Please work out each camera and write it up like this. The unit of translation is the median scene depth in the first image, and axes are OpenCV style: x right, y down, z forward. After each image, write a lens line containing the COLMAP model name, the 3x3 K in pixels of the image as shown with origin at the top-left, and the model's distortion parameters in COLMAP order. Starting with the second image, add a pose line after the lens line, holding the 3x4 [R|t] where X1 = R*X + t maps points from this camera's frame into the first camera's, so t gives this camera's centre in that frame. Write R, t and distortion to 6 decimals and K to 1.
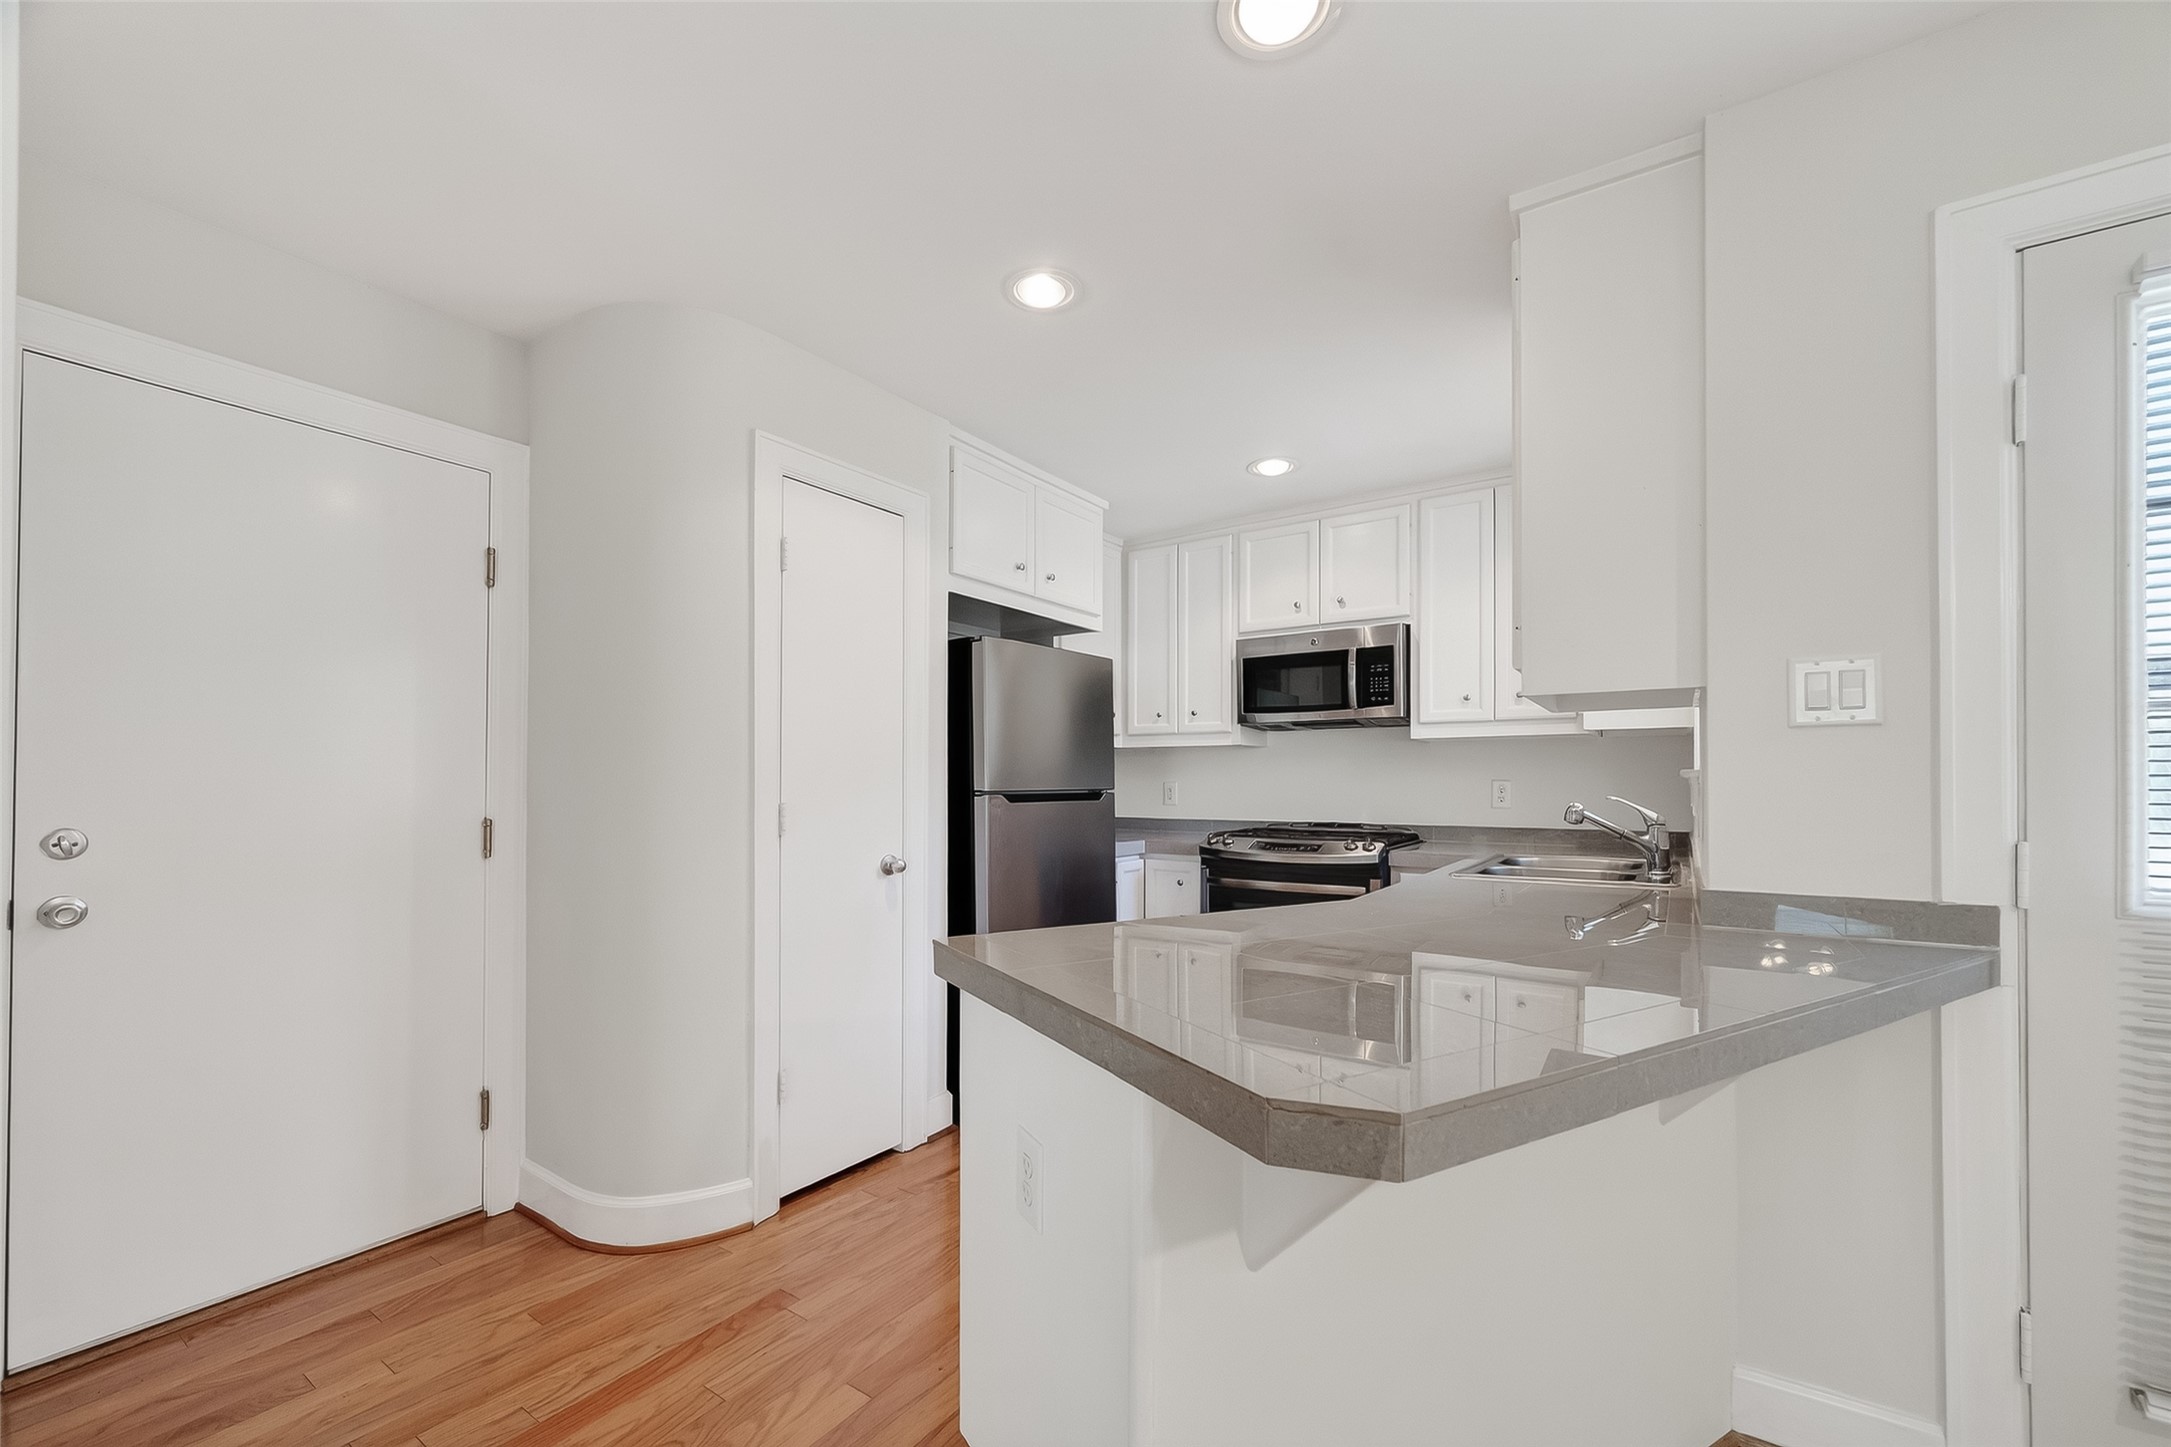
lens RADIAL K [[847.6, 0, 1082.8], [0, 847.6, 776.1], [0, 0, 1]] dist [-0.013565, -0.000012]
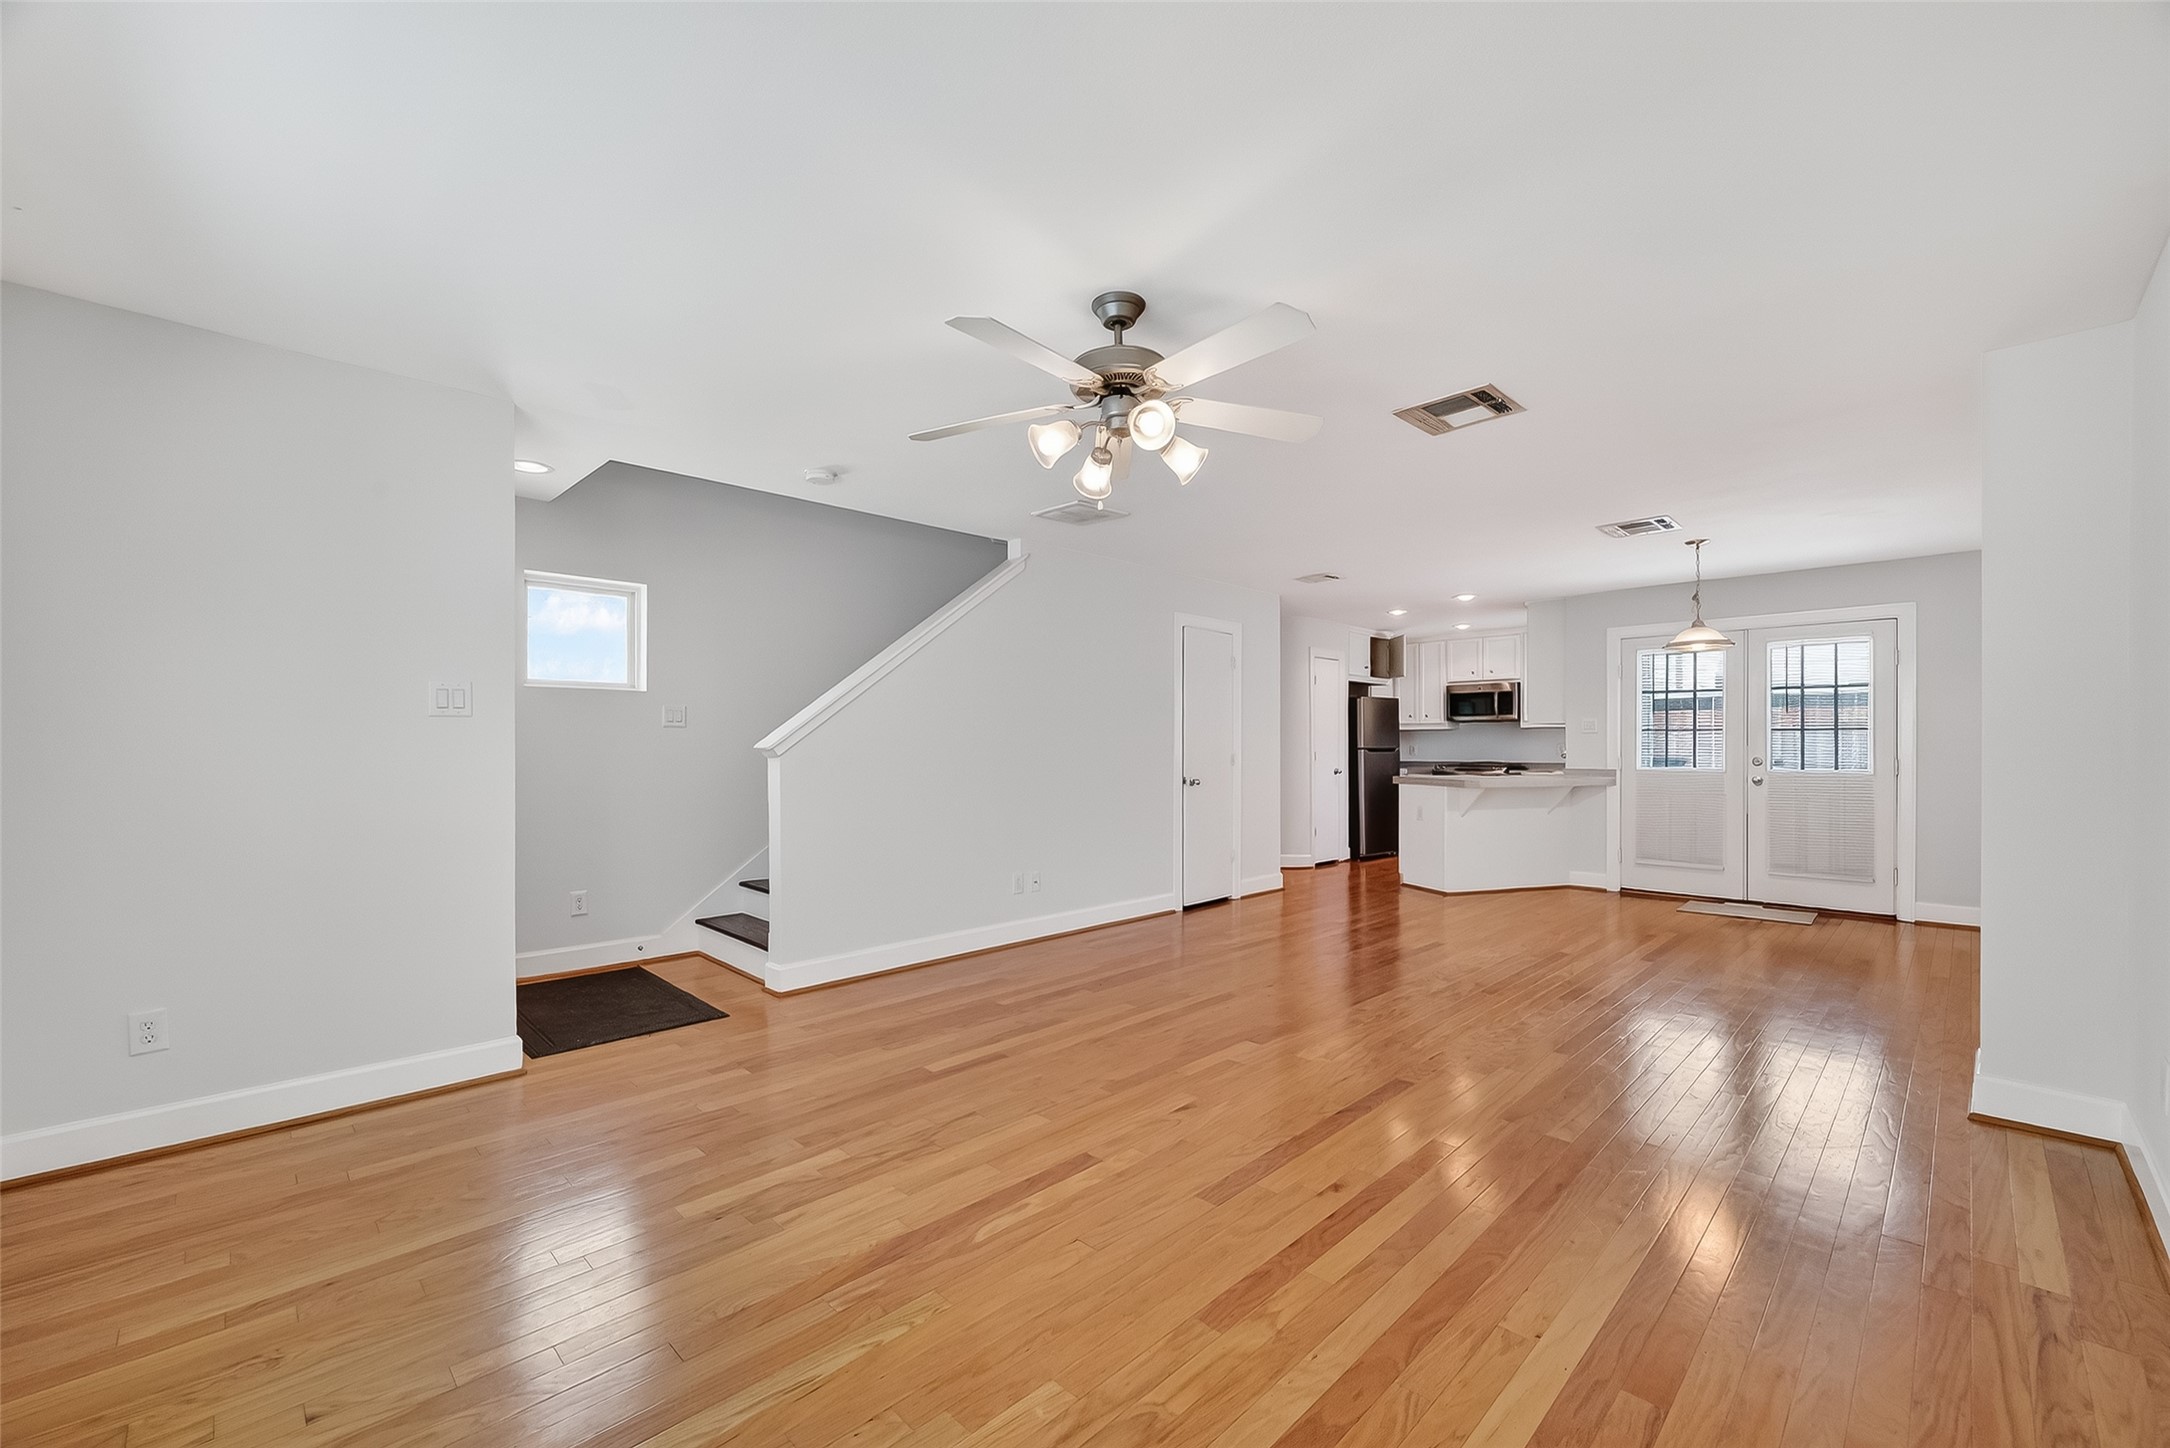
lens RADIAL K [[874.5, 0, 1090.9], [0, 874.5, 769.9], [0, 0, 1]] dist [0.001983, -0.000008]
pose [[0.984394, 0.002693, -0.175960, -0.408621], [0.003562, 0.999373, 0.035221, -0.014237], [0.175944, -0.035298, 0.983767, -1.775626]]
